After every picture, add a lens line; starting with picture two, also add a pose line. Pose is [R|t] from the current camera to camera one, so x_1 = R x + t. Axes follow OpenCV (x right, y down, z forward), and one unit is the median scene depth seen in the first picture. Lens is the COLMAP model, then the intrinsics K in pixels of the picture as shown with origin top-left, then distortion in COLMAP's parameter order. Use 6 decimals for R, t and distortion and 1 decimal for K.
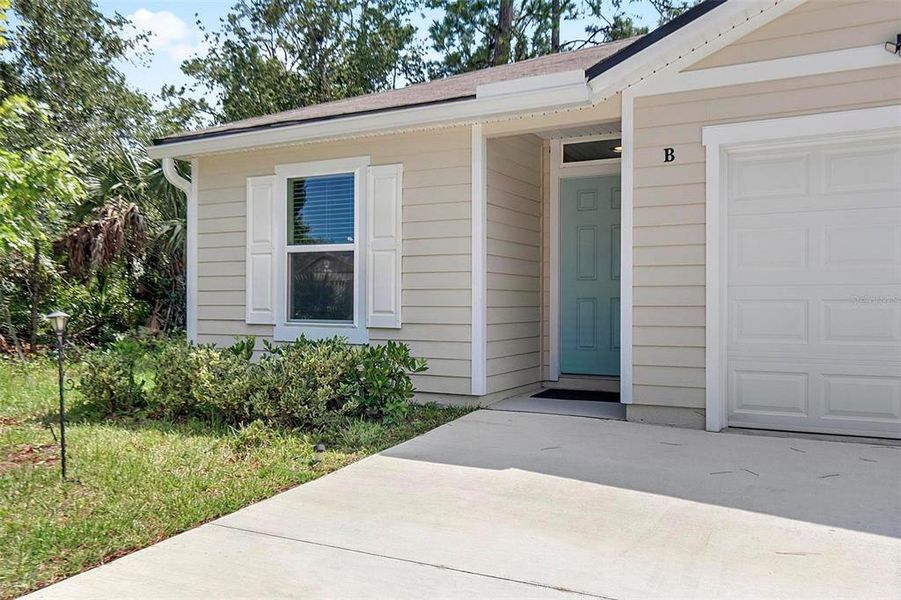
lens RADIAL K [[775.1, 0, 442.7], [0, 775.1, 306.1], [0, 0, 1]] dist [-0.000320, 0.003895]
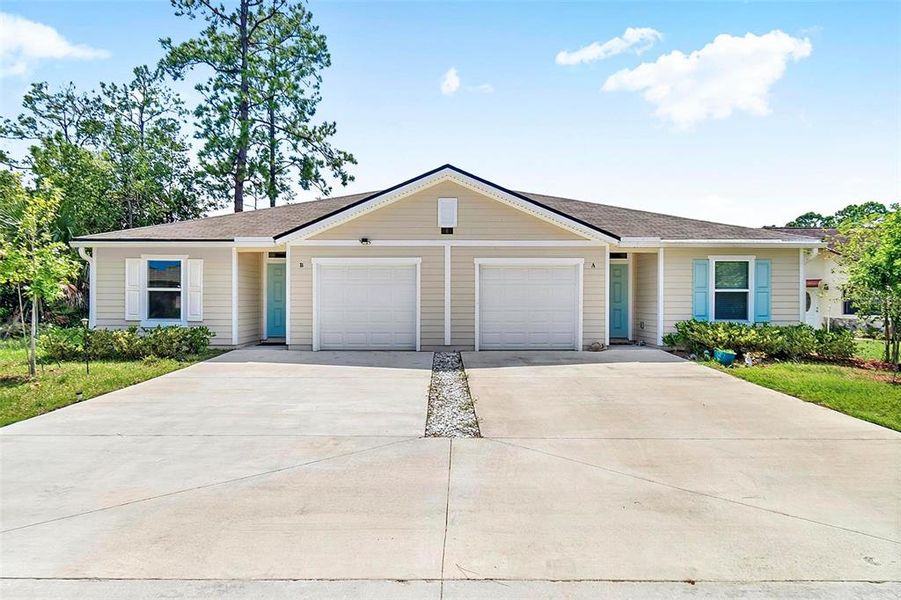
lens RADIAL K [[508.7, 0, 456.5], [0, 508.7, 303.2], [0, 0, 1]] dist [0.002167, 0.001740]
pose [[0.886129, 0.001028, 0.463437, -0.090962], [-0.001385, 0.999999, 0.000432, -0.035331], [-0.463436, -0.001025, 0.886130, -0.943816]]
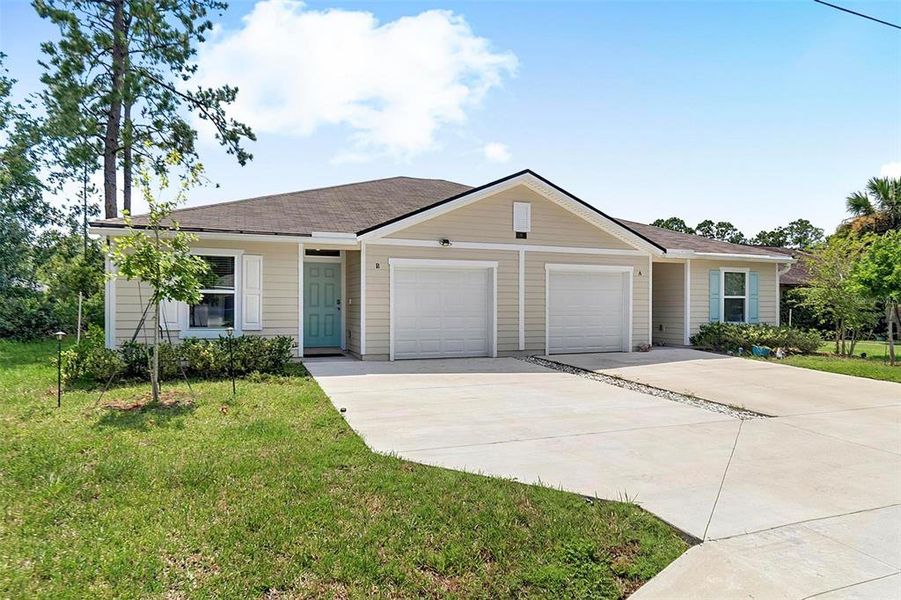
lens RADIAL K [[584.1, 0, 446.2], [0, 584.1, 304.4], [0, 0, 1]] dist [0.014887, -0.002308]
pose [[0.640504, 0.004878, 0.767939, -0.993489], [-0.000940, 0.999984, -0.005568, -0.035458], [-0.767954, 0.002845, 0.640498, -0.472484]]
